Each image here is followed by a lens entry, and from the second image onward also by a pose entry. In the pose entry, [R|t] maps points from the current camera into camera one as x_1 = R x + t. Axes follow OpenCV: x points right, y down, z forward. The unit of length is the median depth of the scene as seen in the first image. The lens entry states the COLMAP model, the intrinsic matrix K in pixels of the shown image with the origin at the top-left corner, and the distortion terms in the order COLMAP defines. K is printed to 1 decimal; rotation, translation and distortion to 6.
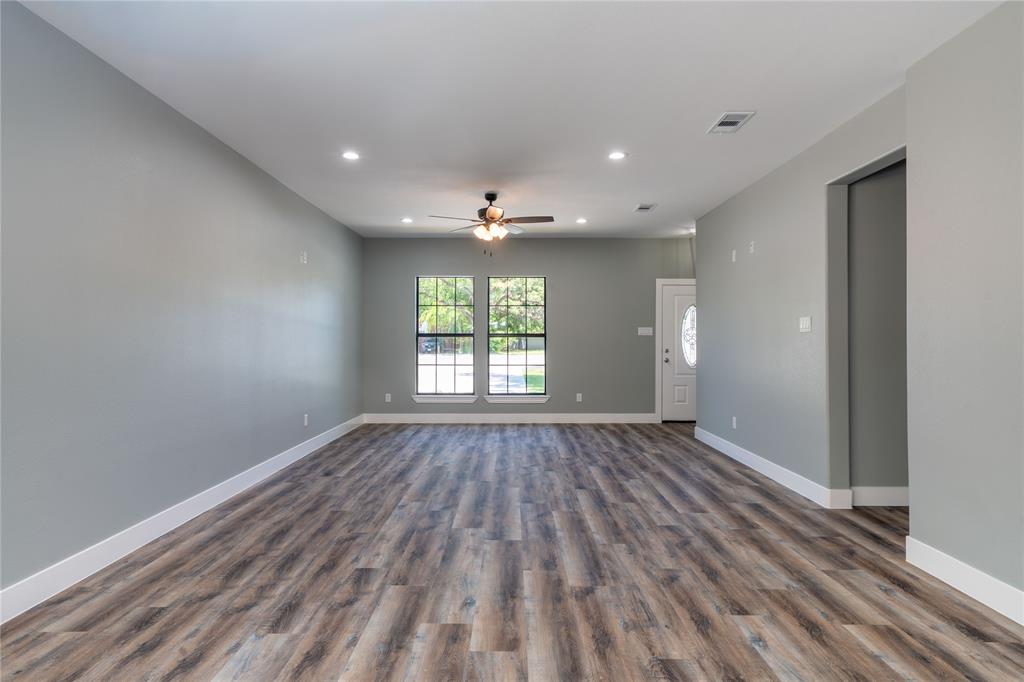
lens RADIAL K [[551.7, 0, 511.8], [0, 551.7, 338.6], [0, 0, 1]] dist [0.002973, 0.000259]
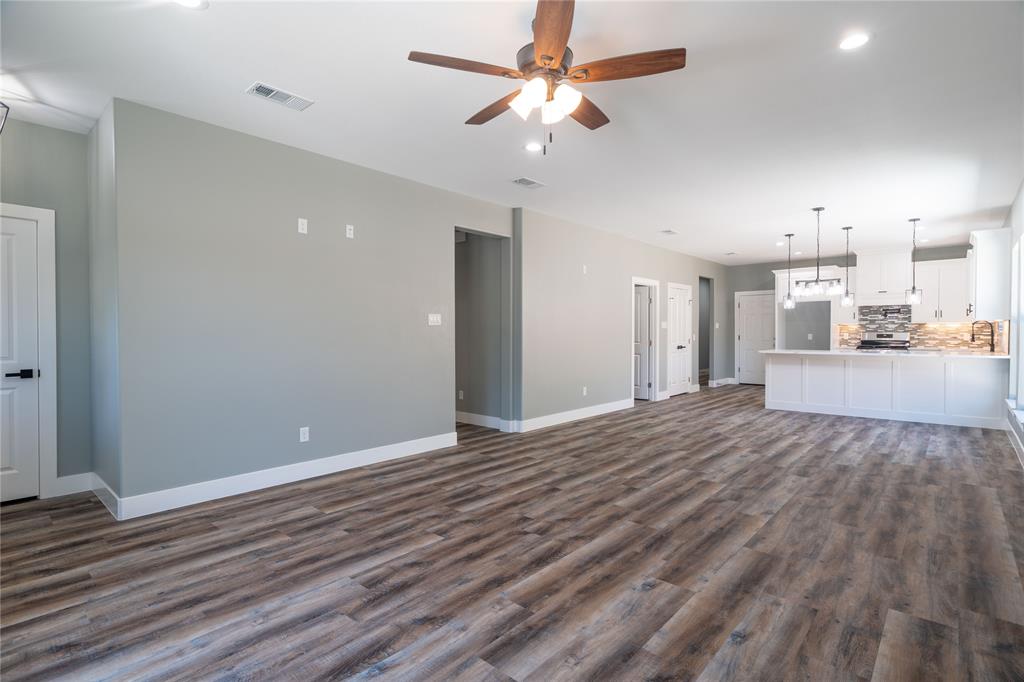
lens RADIAL K [[494.8, 0, 516.6], [0, 494.8, 332.3], [0, 0, 1]] dist [0.002027, -0.000052]
pose [[-0.750625, 0.000731, 0.660728, -0.439779], [-0.001061, 0.999997, -0.002311, 0.008361], [-0.660728, -0.002436, -0.750622, 1.943365]]
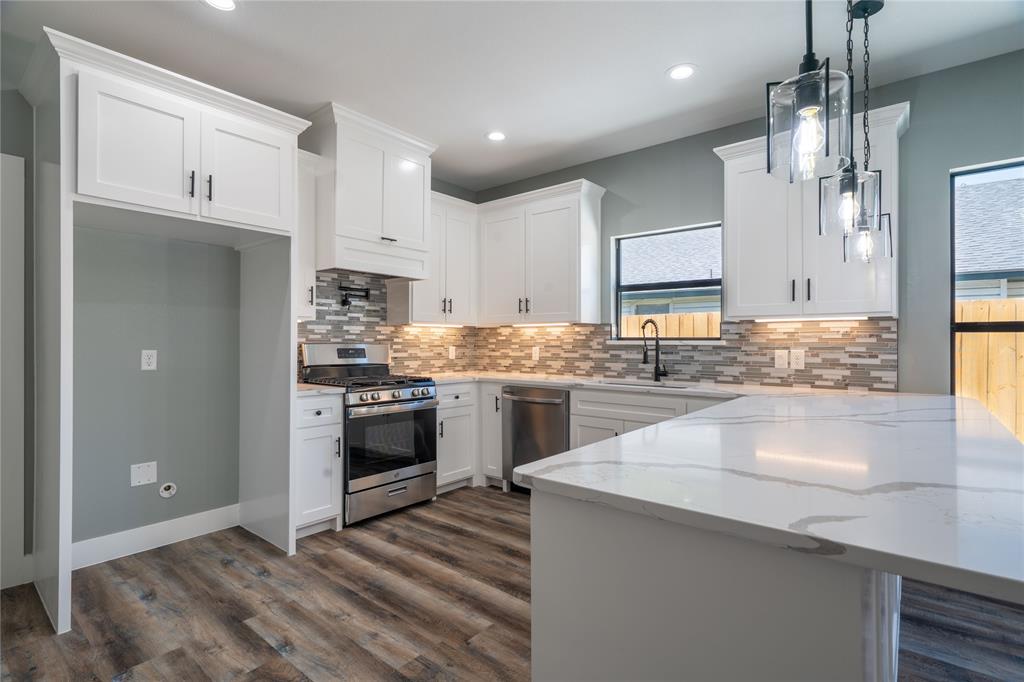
lens RADIAL K [[494.8, 0, 513.6], [0, 494.8, 340.2], [0, 0, 1]] dist [0.002027, -0.000052]
pose [[-0.645198, -0.005111, -0.763998, 0.370229], [0.000989, 0.999971, -0.007525, 0.000694], [0.764015, -0.005611, -0.645174, -0.259567]]
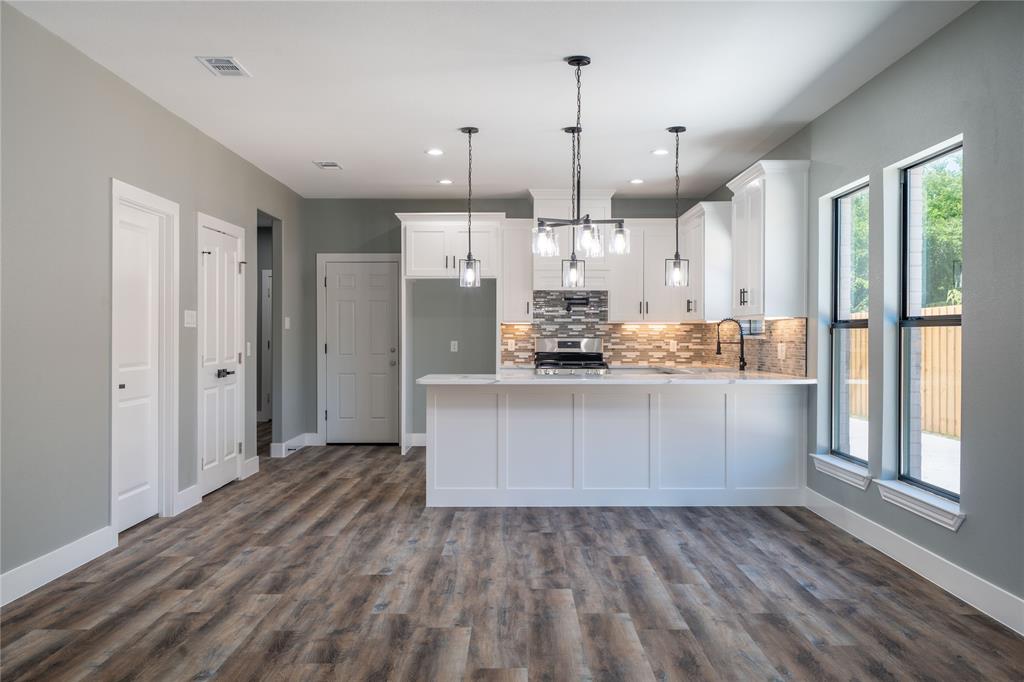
lens RADIAL K [[875.2, 0, 507.1], [0, 875.2, 342.9], [0, 0, 1]] dist [0.035258, 0.004769]
pose [[-0.999942, -0.001910, 0.010619, -0.031464], [-0.001874, 0.999992, 0.003459, 0.005596], [-0.010626, 0.003438, -0.999938, 1.367645]]
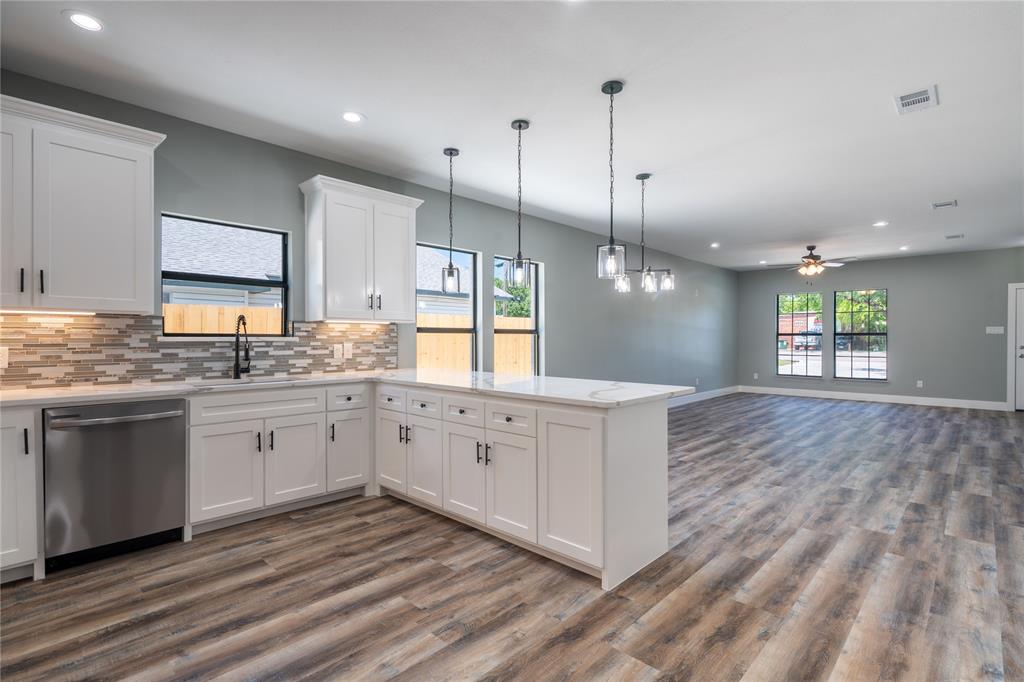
lens RADIAL K [[494.8, 0, 509.8], [0, 494.8, 344.3], [0, 0, 1]] dist [0.002027, -0.000052]
pose [[0.720411, 0.008592, -0.693495, 0.463843], [0.002623, 0.999882, 0.015113, -0.003898], [0.693543, -0.012707, 0.720303, -0.897403]]
